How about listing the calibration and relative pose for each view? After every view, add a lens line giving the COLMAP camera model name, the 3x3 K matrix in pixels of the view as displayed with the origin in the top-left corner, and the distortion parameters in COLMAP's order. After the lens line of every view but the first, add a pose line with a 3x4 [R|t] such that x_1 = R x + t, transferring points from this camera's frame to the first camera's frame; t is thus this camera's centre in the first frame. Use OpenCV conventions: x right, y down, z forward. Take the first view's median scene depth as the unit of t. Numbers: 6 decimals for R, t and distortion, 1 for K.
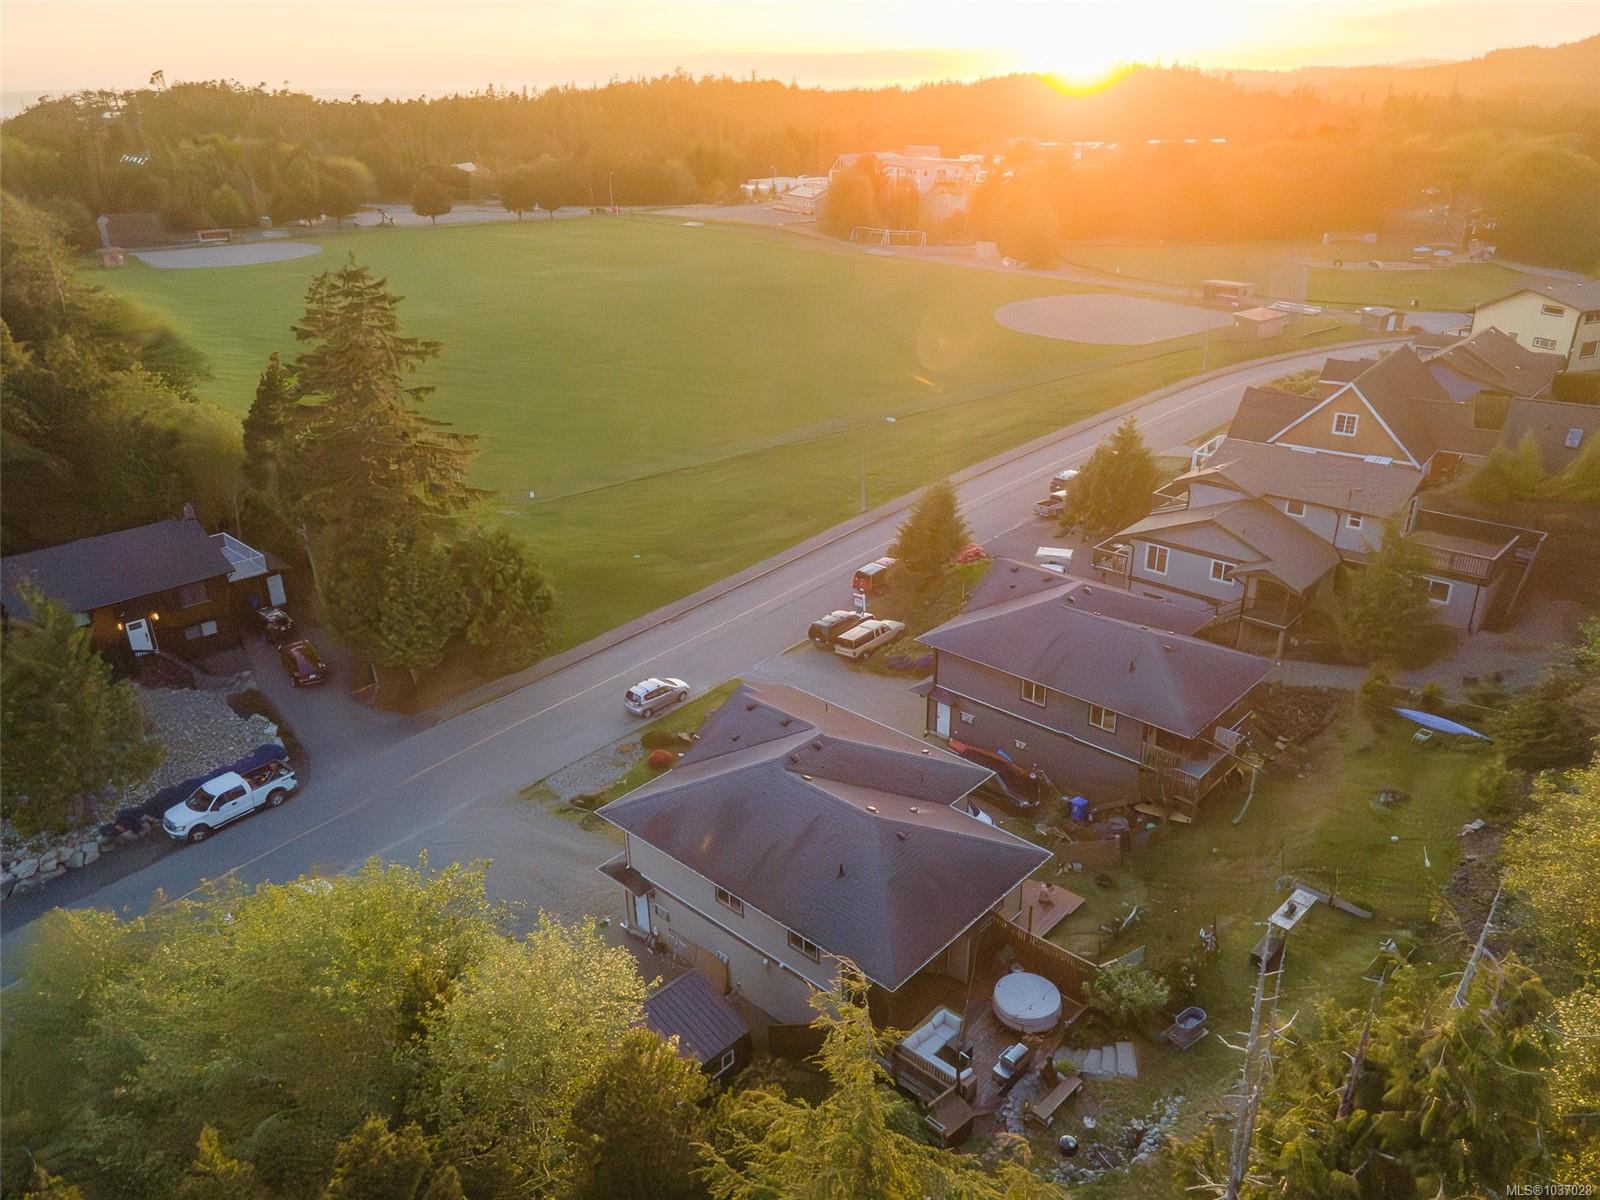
lens RADIAL K [[1202.5, 0, 800.0], [0, 1202.5, 600.0], [0, 0, 1]] dist [0.011754, 0.076483]
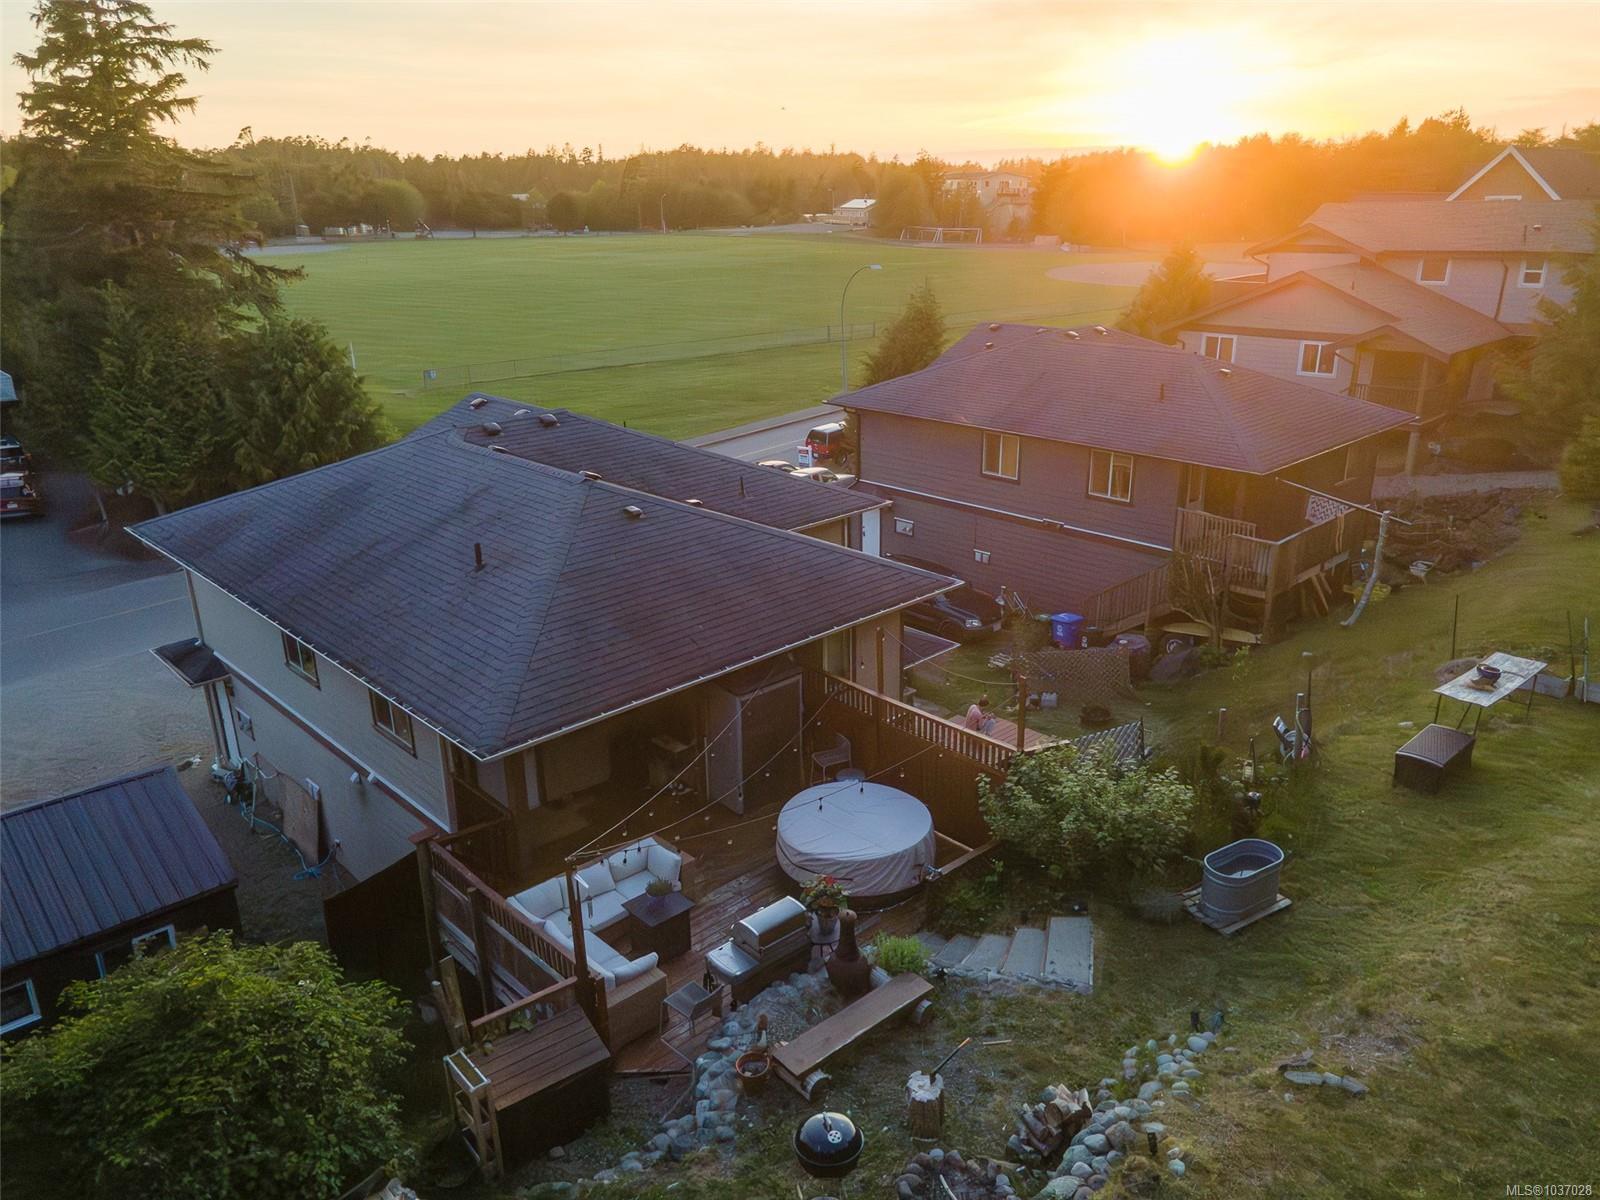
lens RADIAL K [[1202.5, 0, 800.0], [0, 1202.5, 600.0], [0, 0, 1]] dist [0.011754, 0.076483]
pose [[0.997687, 0.025397, -0.063052, 0.183999], [-0.029659, 0.997270, -0.067621, 0.265461], [0.061163, 0.069335, 0.995717, 0.543196]]
